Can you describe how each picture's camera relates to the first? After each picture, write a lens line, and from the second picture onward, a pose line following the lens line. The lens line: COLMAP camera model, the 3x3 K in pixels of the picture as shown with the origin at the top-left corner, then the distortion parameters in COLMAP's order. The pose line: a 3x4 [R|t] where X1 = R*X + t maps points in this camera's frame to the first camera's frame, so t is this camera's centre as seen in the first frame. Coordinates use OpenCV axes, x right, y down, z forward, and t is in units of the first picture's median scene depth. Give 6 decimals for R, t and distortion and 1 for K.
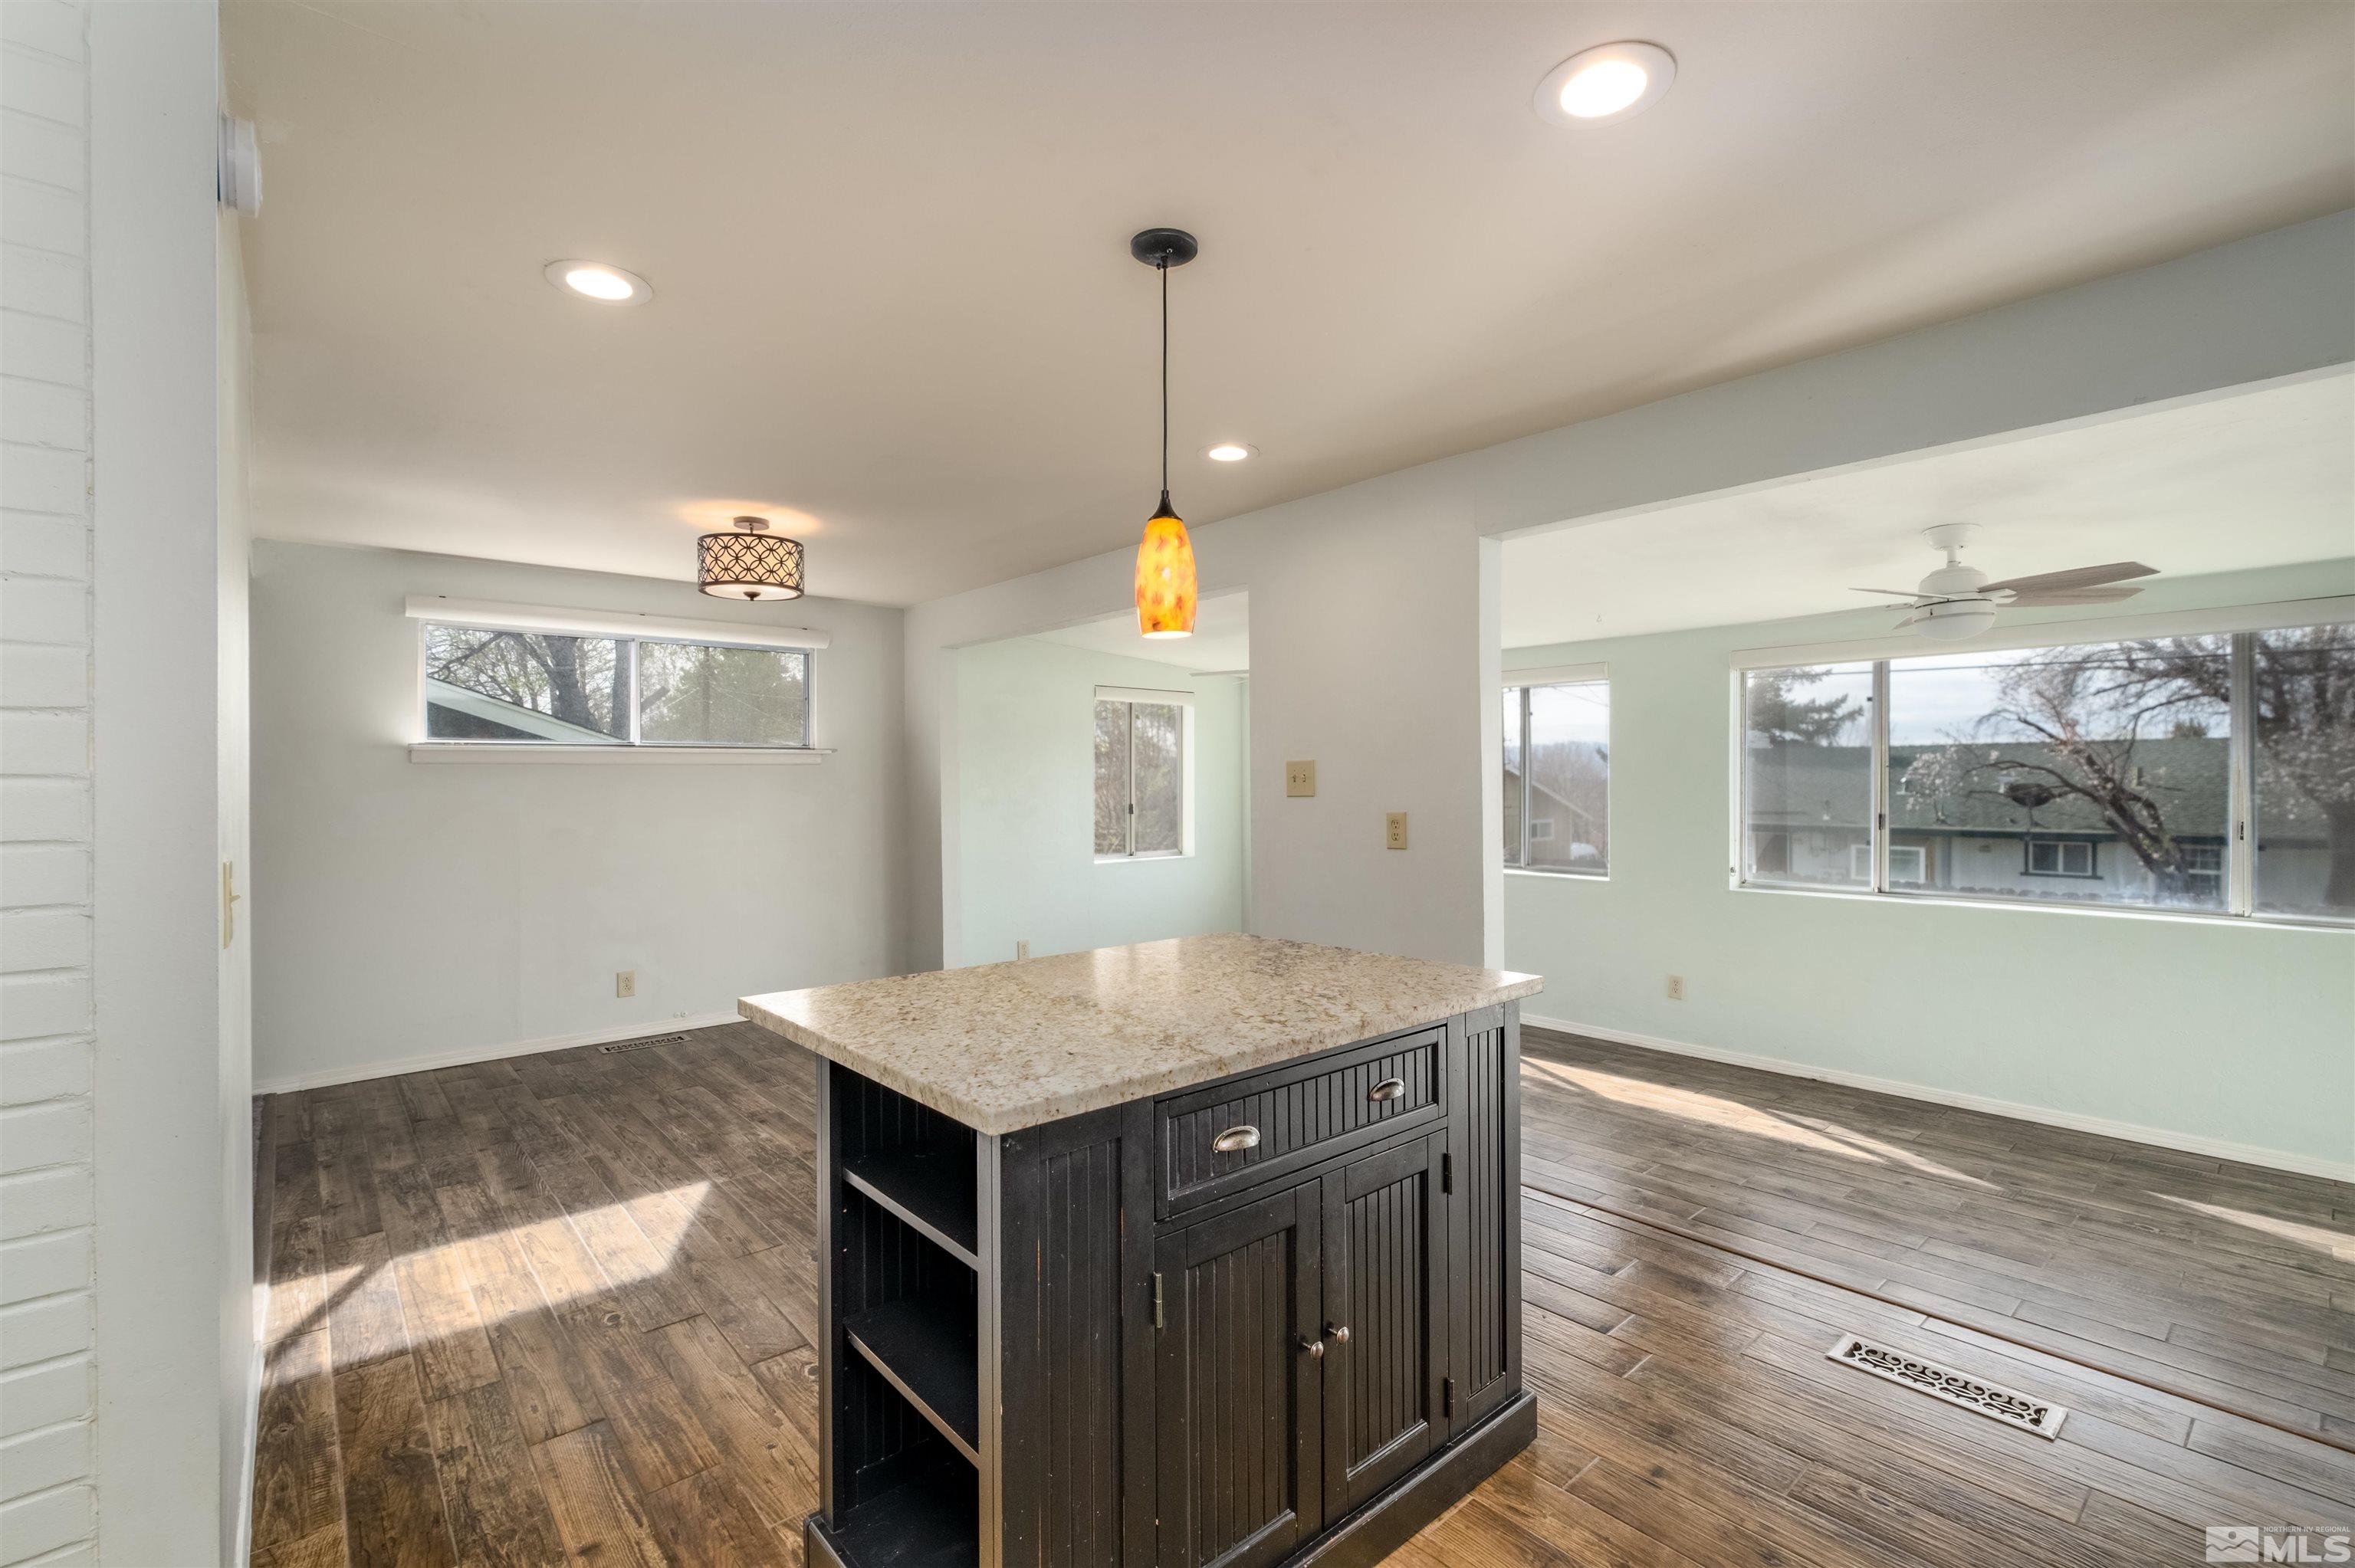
lens RADIAL K [[1028.7, 0, 1182.8], [0, 1028.7, 758.5], [0, 0, 1]] dist [-0.001226, 0.000099]
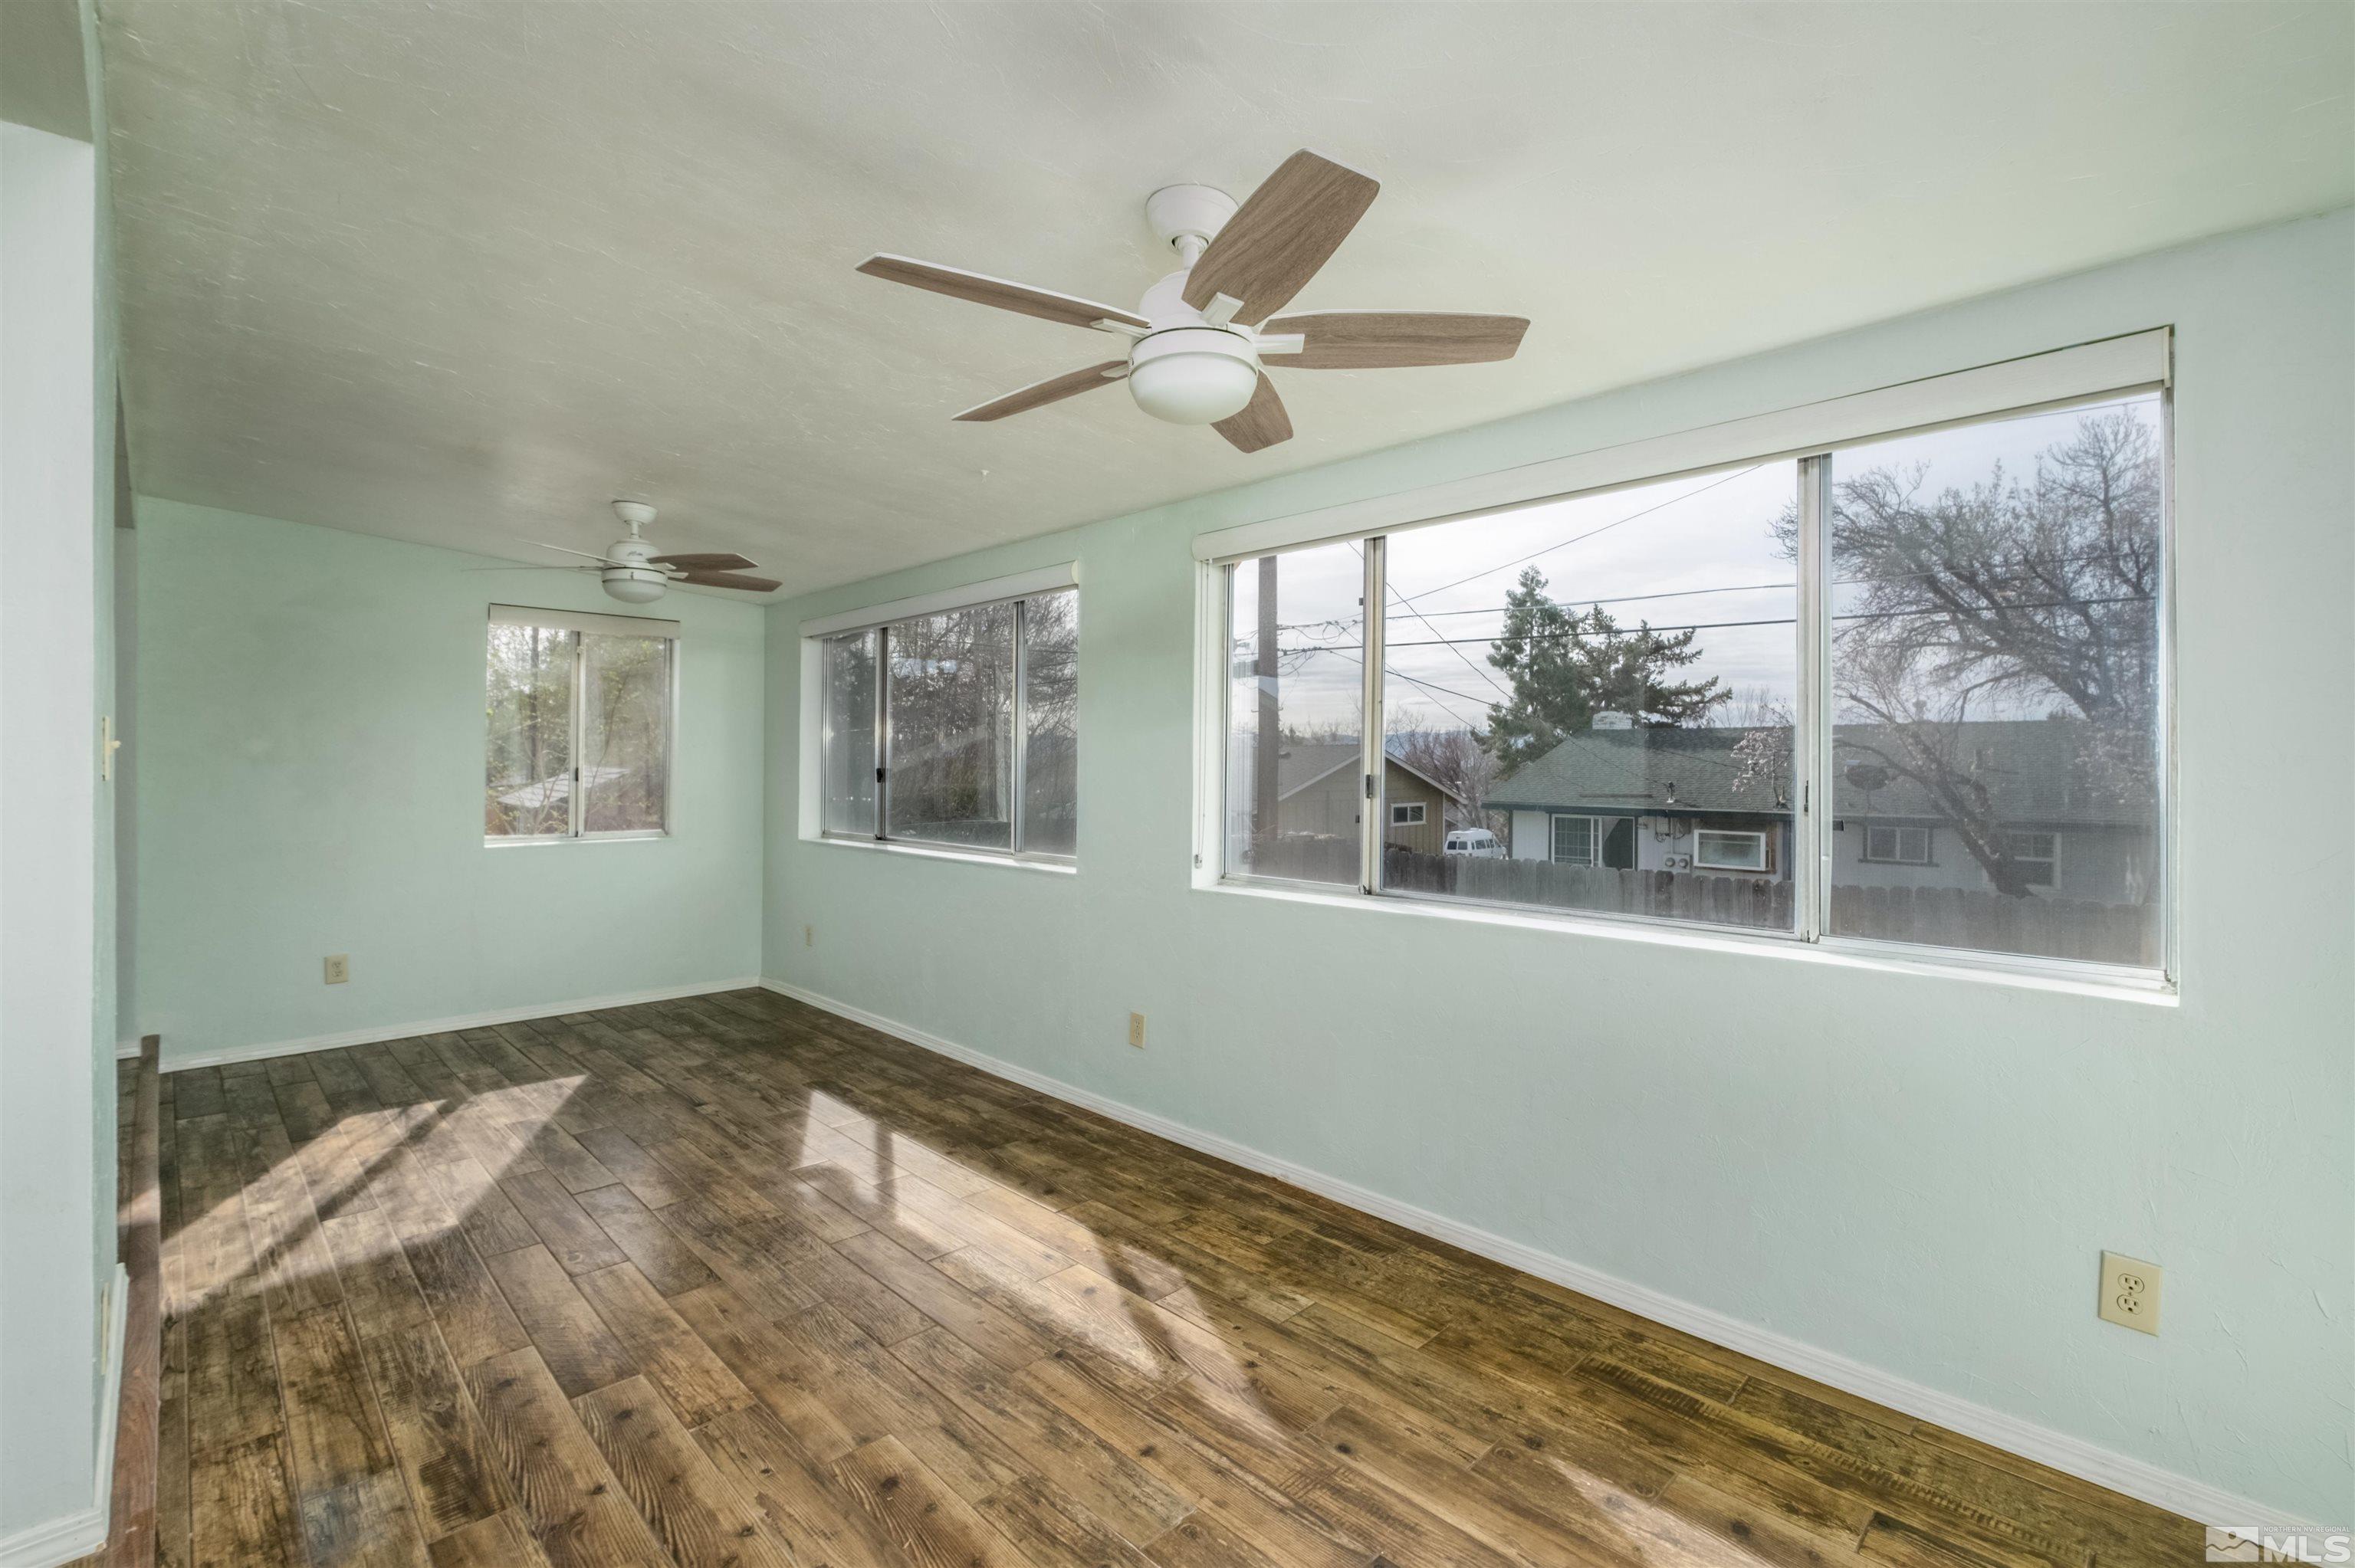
lens RADIAL K [[1028.7, 0, 1182.8], [0, 1028.7, 758.5], [0, 0, 1]] dist [-0.001226, 0.000099]
pose [[0.997876, 0.009927, 0.064386, 0.516214], [-0.011038, 0.999796, 0.016928, 0.033152], [-0.064205, -0.017603, 0.997781, 0.356295]]
